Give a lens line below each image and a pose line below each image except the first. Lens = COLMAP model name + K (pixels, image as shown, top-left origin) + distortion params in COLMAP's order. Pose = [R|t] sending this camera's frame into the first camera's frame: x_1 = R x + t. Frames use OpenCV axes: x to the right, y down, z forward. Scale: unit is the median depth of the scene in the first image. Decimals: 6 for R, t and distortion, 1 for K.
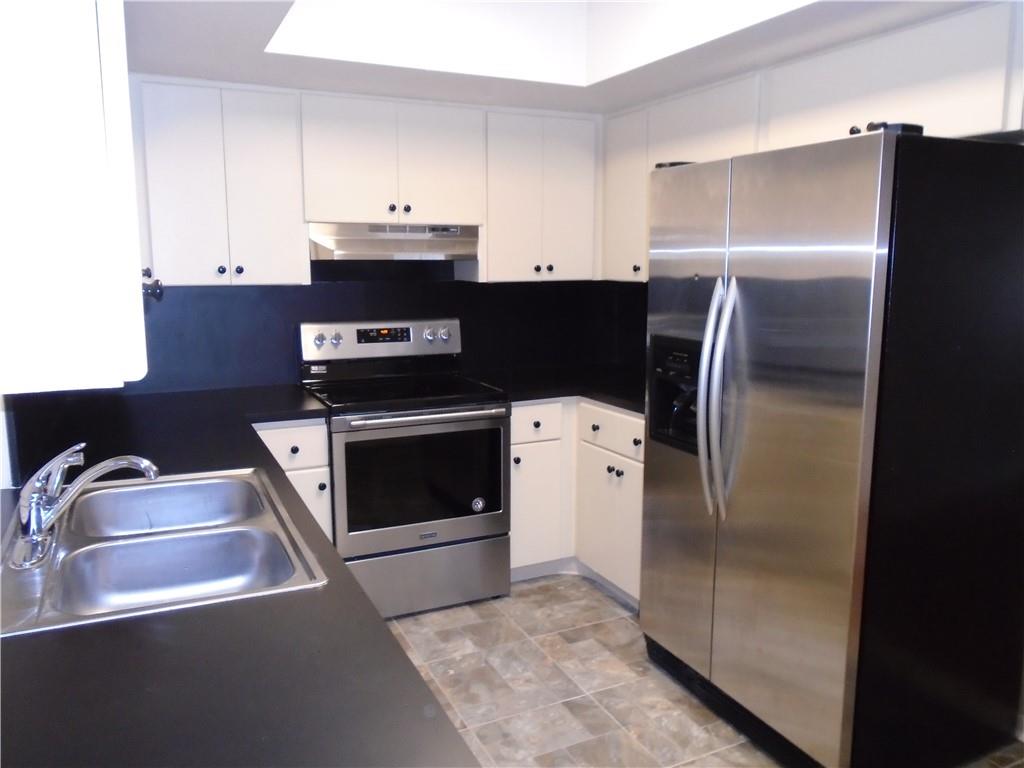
lens RADIAL K [[775.8, 0, 512.0], [0, 775.8, 384.0], [0, 0, 1]] dist [-0.011703, 0.005555]
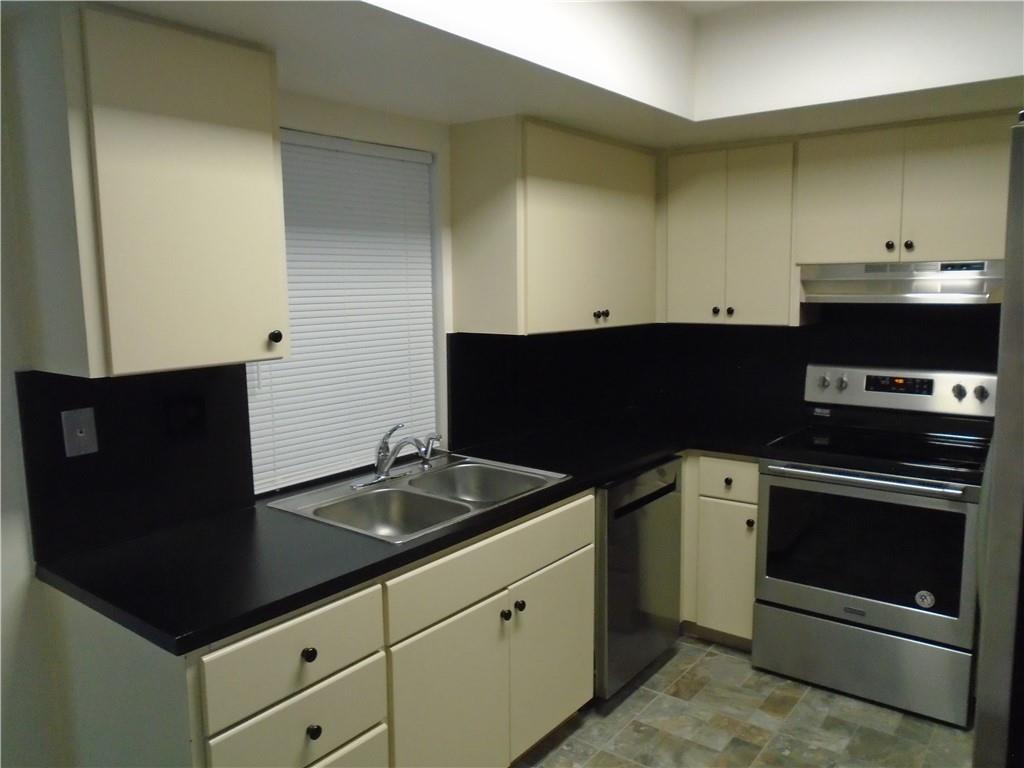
lens RADIAL K [[775.8, 0, 512.0], [0, 775.8, 384.0], [0, 0, 1]] dist [-0.011703, 0.005555]
pose [[0.451156, 0.104659, -0.886287, 0.455111], [-0.128394, 0.990380, 0.051594, -0.056462], [0.883161, 0.090517, 0.460253, 0.209059]]
